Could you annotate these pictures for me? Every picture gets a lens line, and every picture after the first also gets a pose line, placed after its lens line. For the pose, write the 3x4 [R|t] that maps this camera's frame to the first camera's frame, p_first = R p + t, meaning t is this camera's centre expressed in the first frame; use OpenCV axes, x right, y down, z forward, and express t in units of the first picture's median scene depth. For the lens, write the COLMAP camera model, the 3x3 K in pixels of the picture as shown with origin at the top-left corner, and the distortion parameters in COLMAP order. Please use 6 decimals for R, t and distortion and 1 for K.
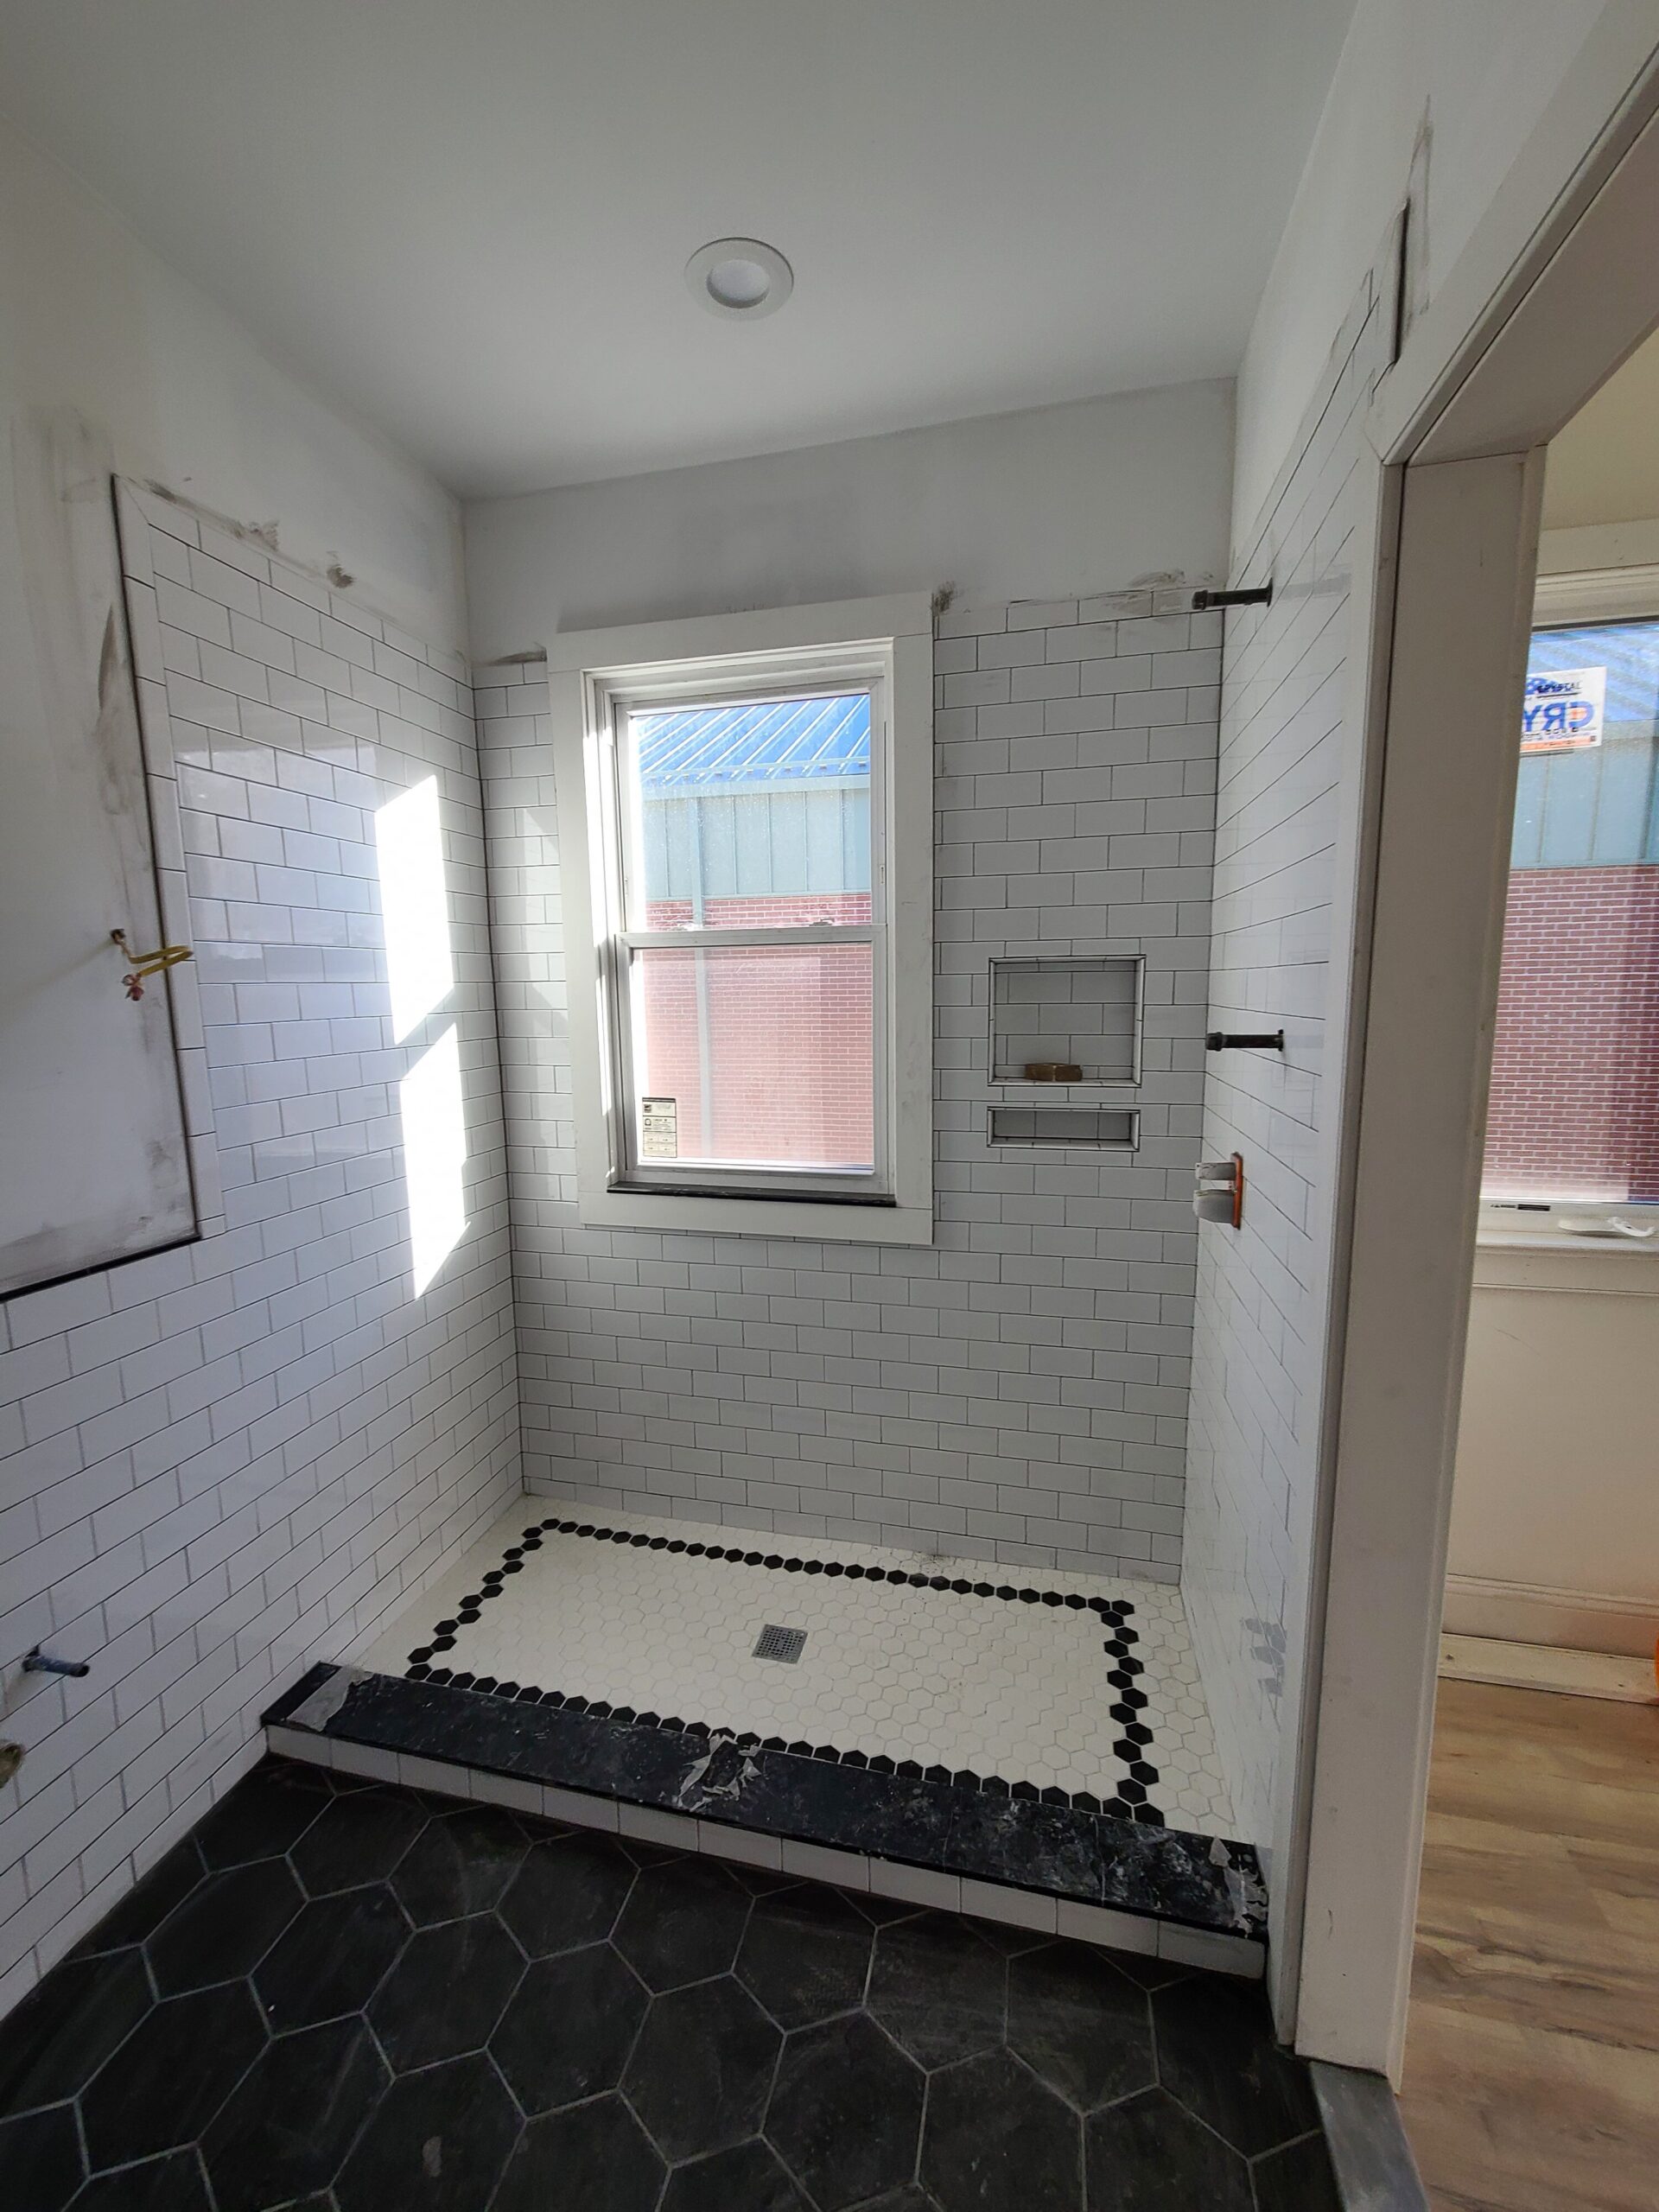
lens RADIAL K [[905.4, 0, 819.6], [0, 905.4, 1111.6], [0, 0, 1]] dist [-0.003731, 0.000944]
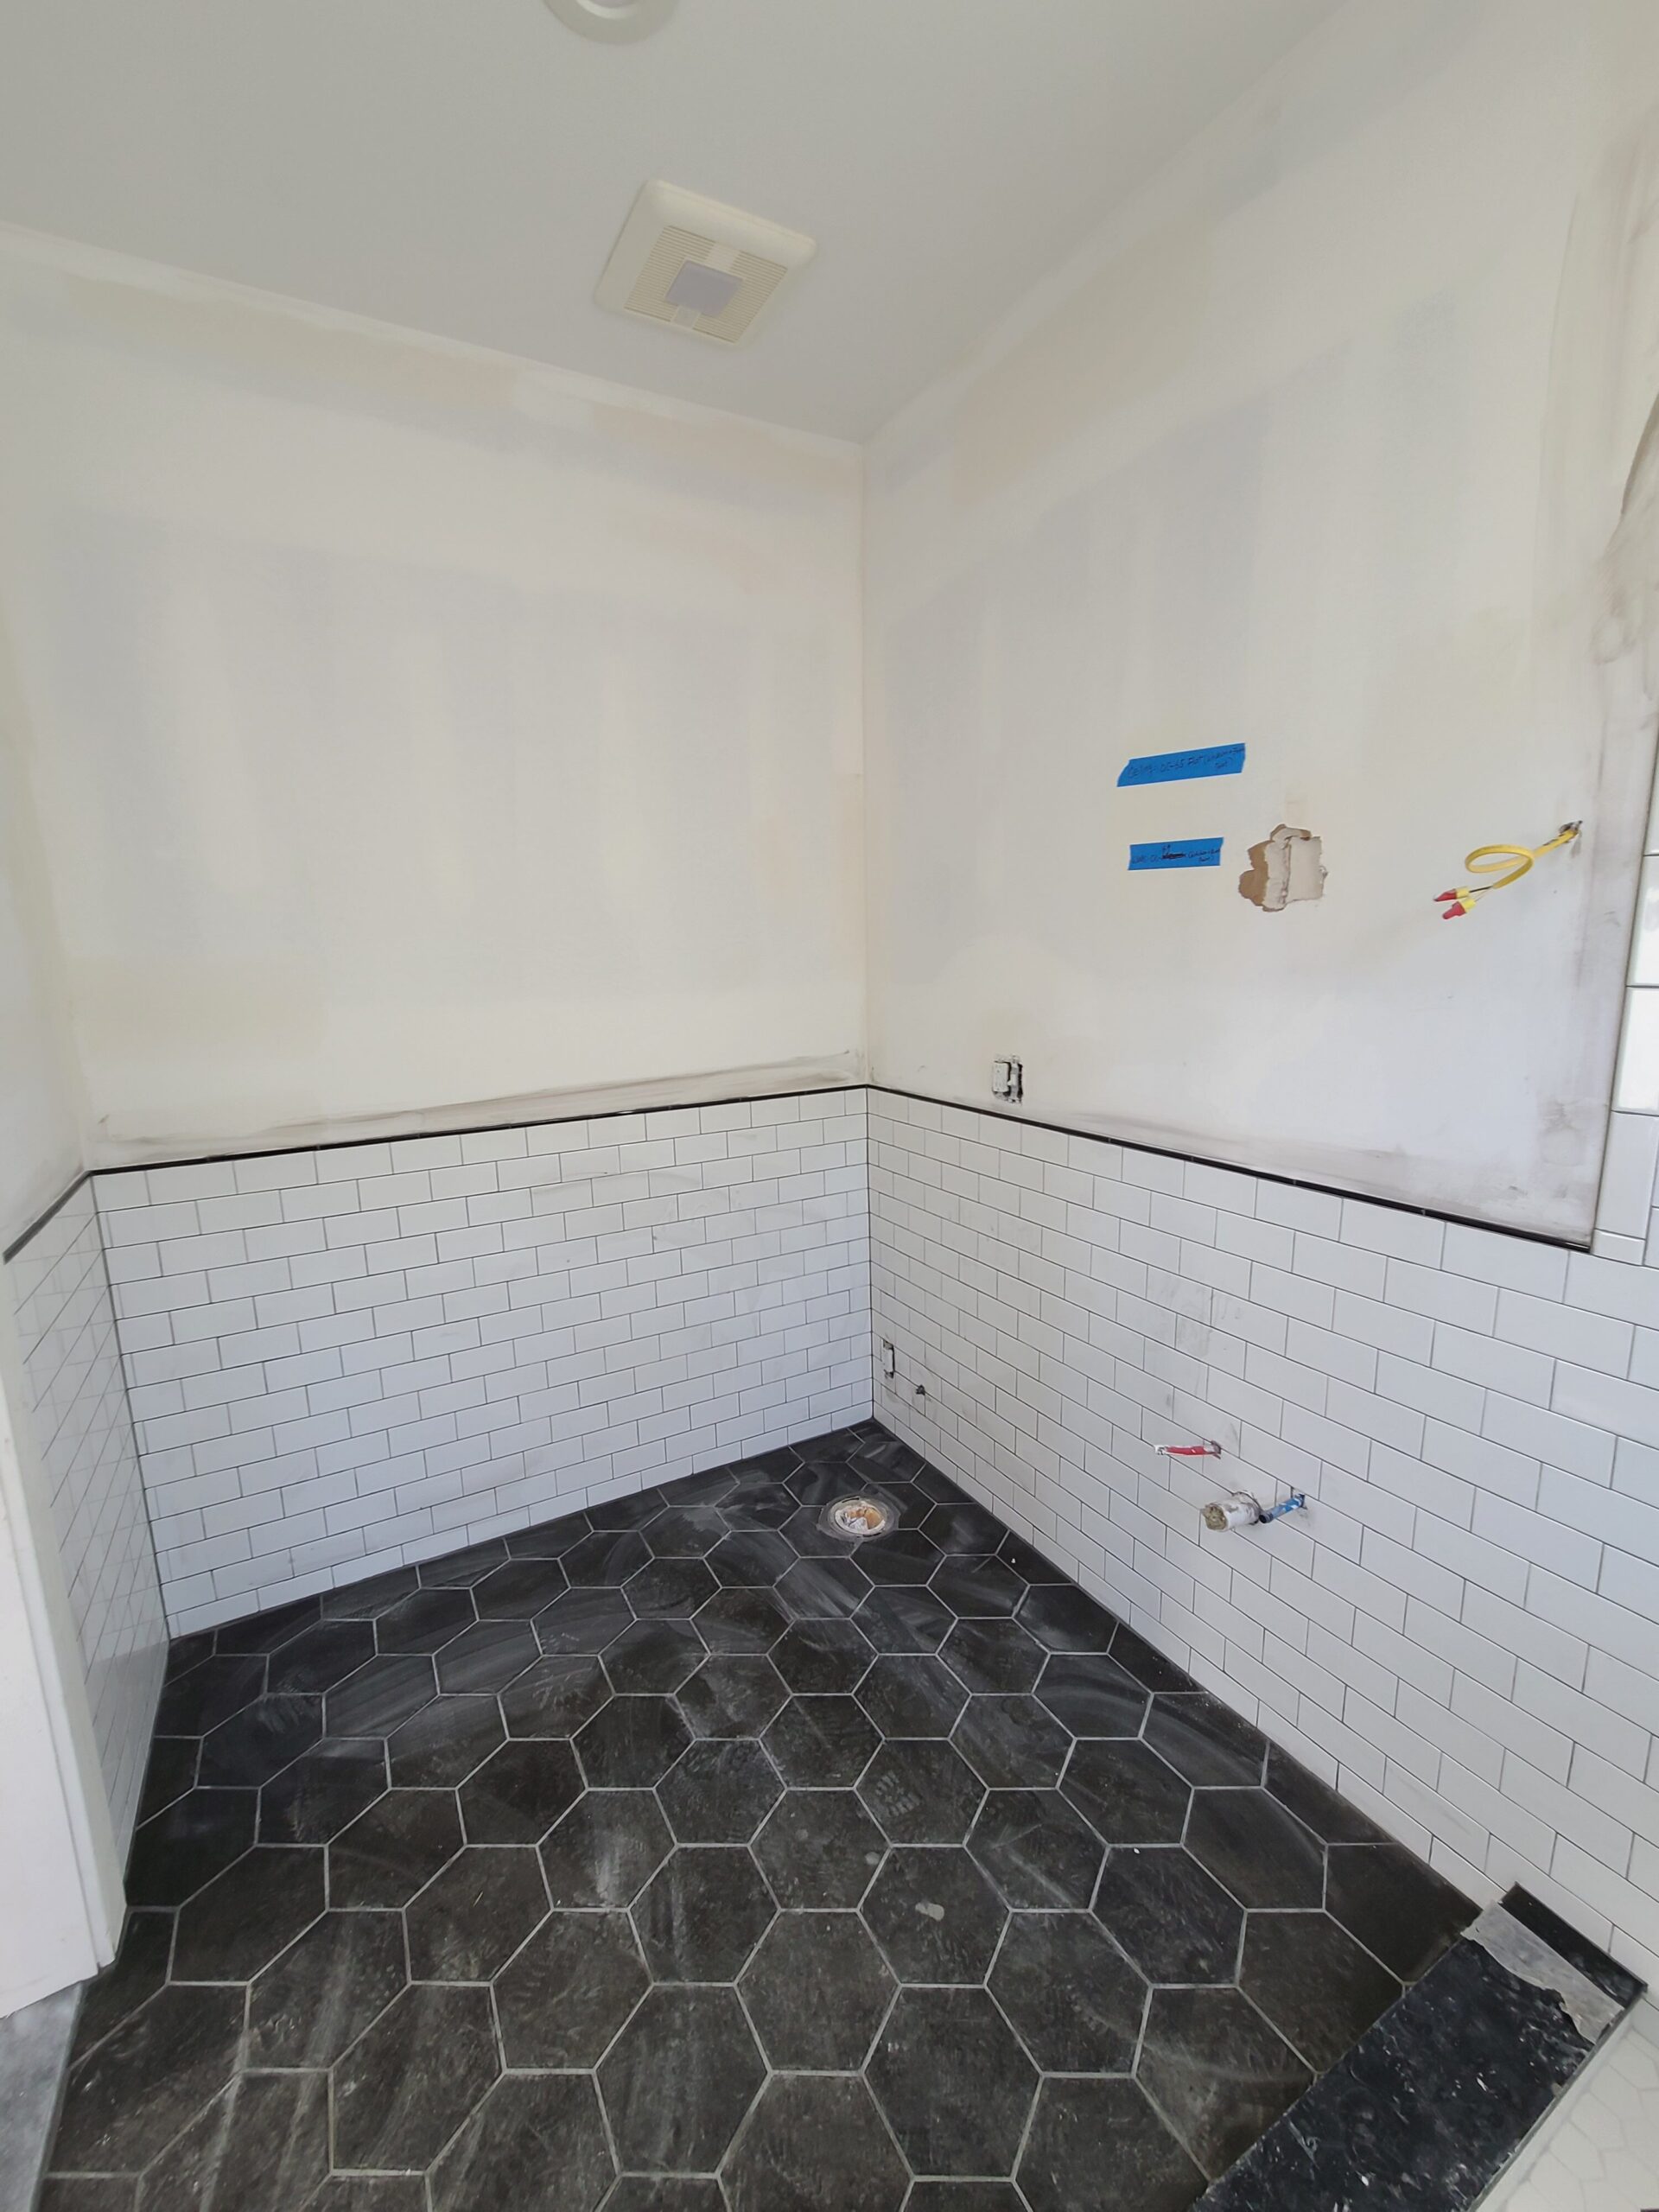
lens RADIAL K [[905.4, 0, 819.6], [0, 905.4, 1111.6], [0, 0, 1]] dist [-0.003731, 0.000944]
pose [[-0.736289, 0.152304, -0.659304, 0.168248], [-0.059289, 0.956072, 0.287072, -0.102876], [0.674064, 0.250458, -0.694916, 0.803303]]
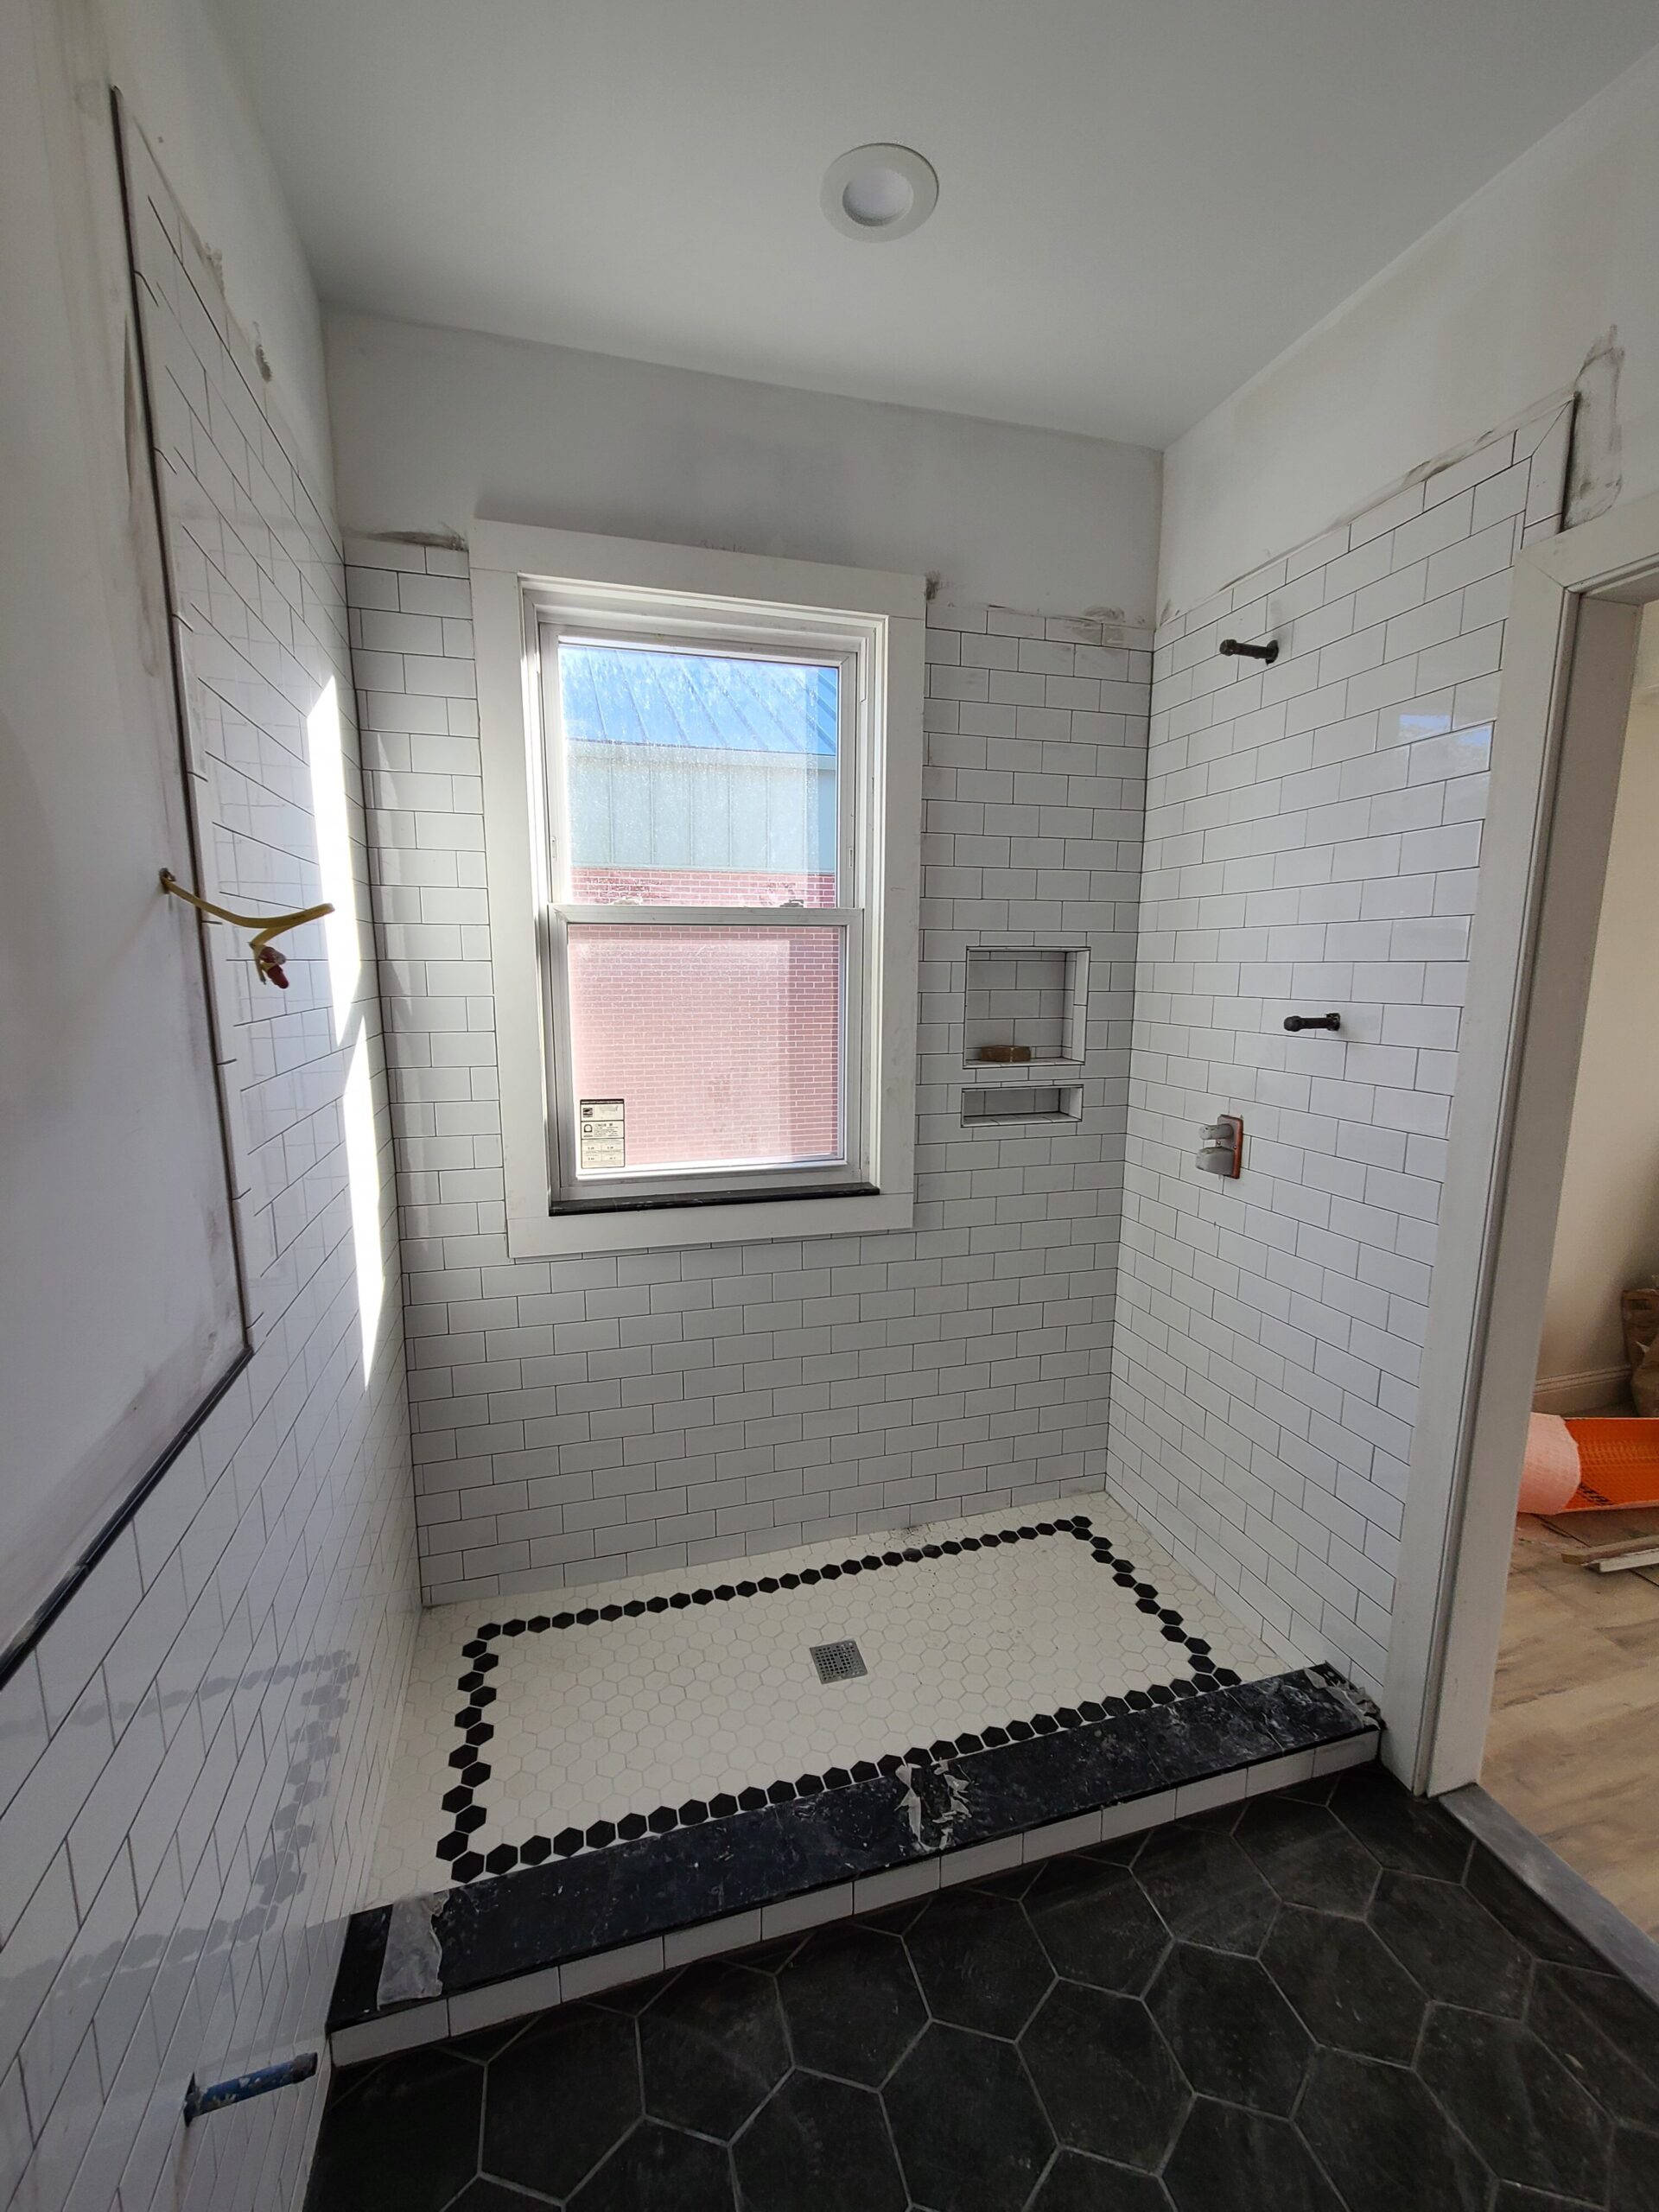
lens RADIAL K [[903.2, 0, 821.4], [0, 903.2, 1110.9], [0, 0, 1]] dist [-0.000357, -0.000740]
pose [[0.867695, -0.064935, 0.492837, -0.484733], [0.055284, 0.997887, 0.034144, -0.025313], [-0.494013, -0.002381, 0.869451, 0.177556]]
